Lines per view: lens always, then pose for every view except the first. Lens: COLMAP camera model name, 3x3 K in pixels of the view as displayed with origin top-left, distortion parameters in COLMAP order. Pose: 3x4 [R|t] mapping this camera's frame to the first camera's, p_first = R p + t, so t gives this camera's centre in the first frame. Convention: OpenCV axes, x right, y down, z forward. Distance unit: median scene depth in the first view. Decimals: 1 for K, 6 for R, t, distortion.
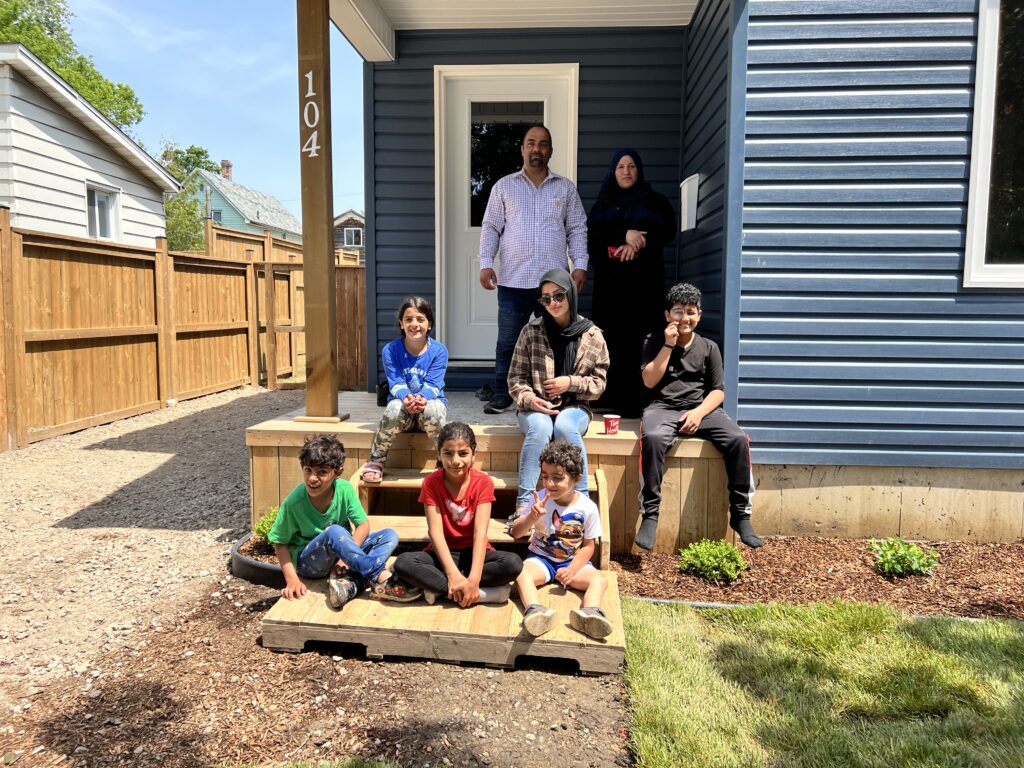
lens RADIAL K [[786.2, 0, 508.7], [0, 786.2, 377.0], [0, 0, 1]] dist [-0.002775, -0.000171]
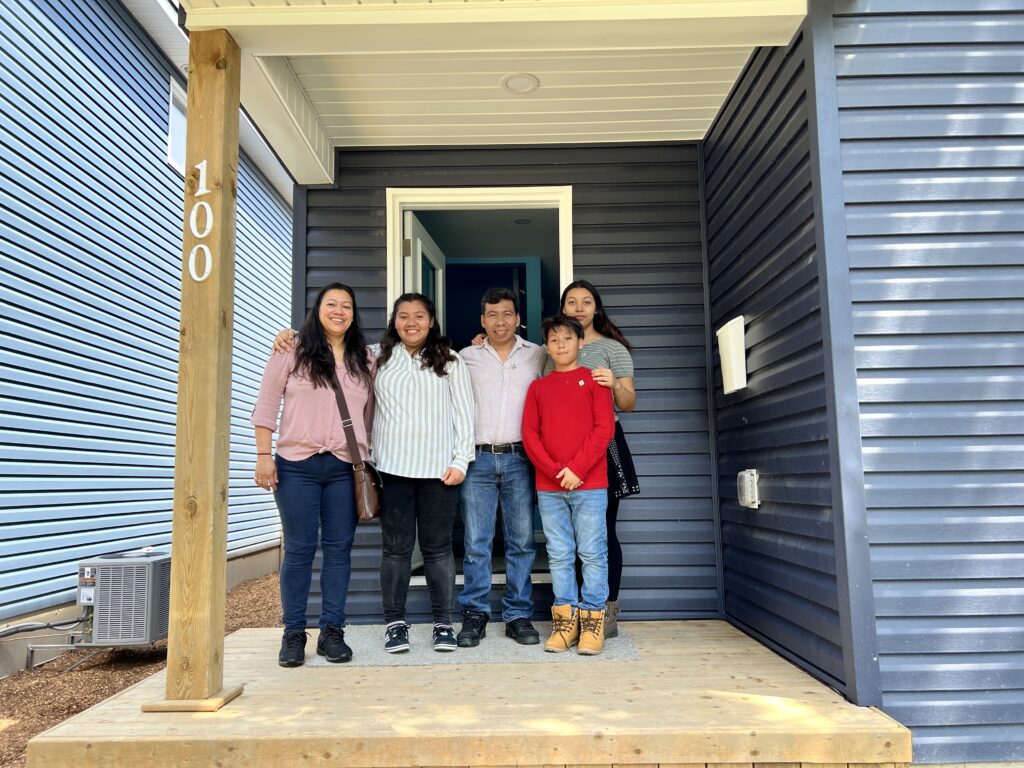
lens RADIAL K [[786.2, 0, 508.8], [0, 786.2, 383.2], [0, 0, 1]] dist [-0.002775, -0.000171]
pose [[0.997794, -0.015164, 0.064631, -0.029337], [0.029824, 0.972180, -0.232329, -0.029406], [-0.059310, 0.233744, 0.970488, 0.300279]]
